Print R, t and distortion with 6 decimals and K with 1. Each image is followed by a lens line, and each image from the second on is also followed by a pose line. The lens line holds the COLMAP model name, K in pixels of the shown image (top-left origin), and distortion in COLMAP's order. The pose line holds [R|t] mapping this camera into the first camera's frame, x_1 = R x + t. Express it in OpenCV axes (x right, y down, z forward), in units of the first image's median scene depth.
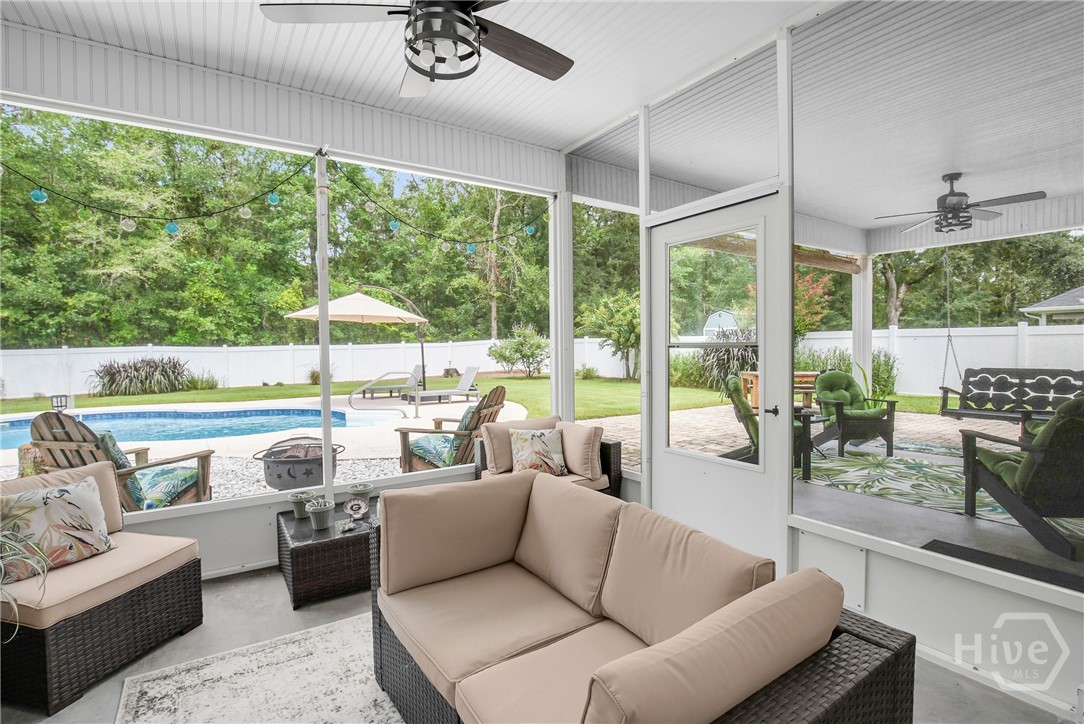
lens RADIAL K [[502.4, 0, 534.8], [0, 502.4, 360.1], [0, 0, 1]] dist [-0.044471, 0.009770]
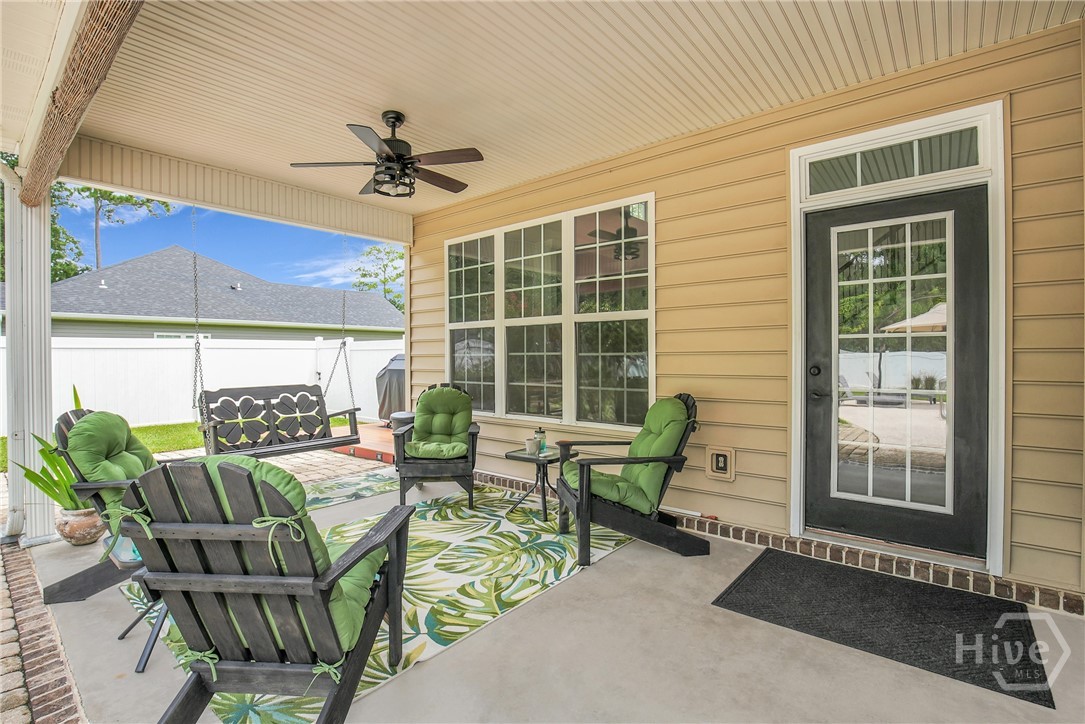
lens RADIAL K [[505.7, 0, 536.1], [0, 505.7, 361.1], [0, 0, 1]] dist [-0.034514, 0.000055]
pose [[-0.289233, 0.004465, 0.957248, 0.025320], [0.034060, 0.999404, 0.005629, -0.004466], [-0.956652, 0.034232, -0.289213, 0.259368]]
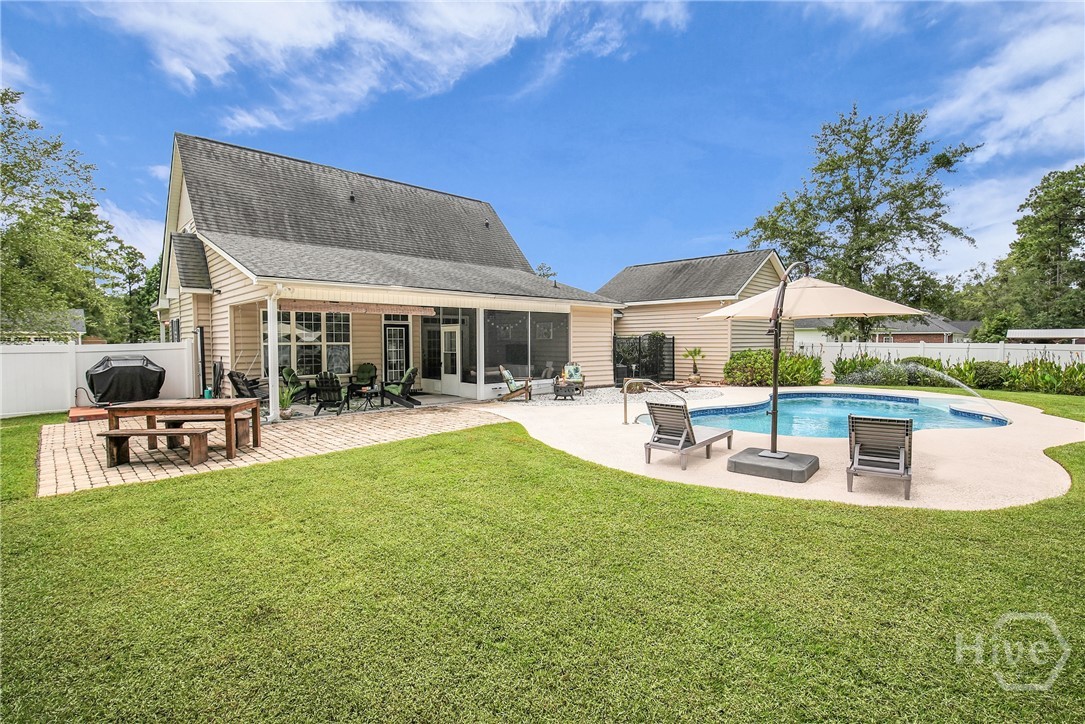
lens RADIAL K [[505.7, 0, 536.1], [0, 505.7, 361.1], [0, 0, 1]] dist [-0.034514, 0.000055]
pose [[-0.977459, 0.023224, -0.209845, 0.089449], [0.011031, 0.998192, 0.059090, -0.035589], [0.210837, 0.055444, -0.975948, 0.986438]]
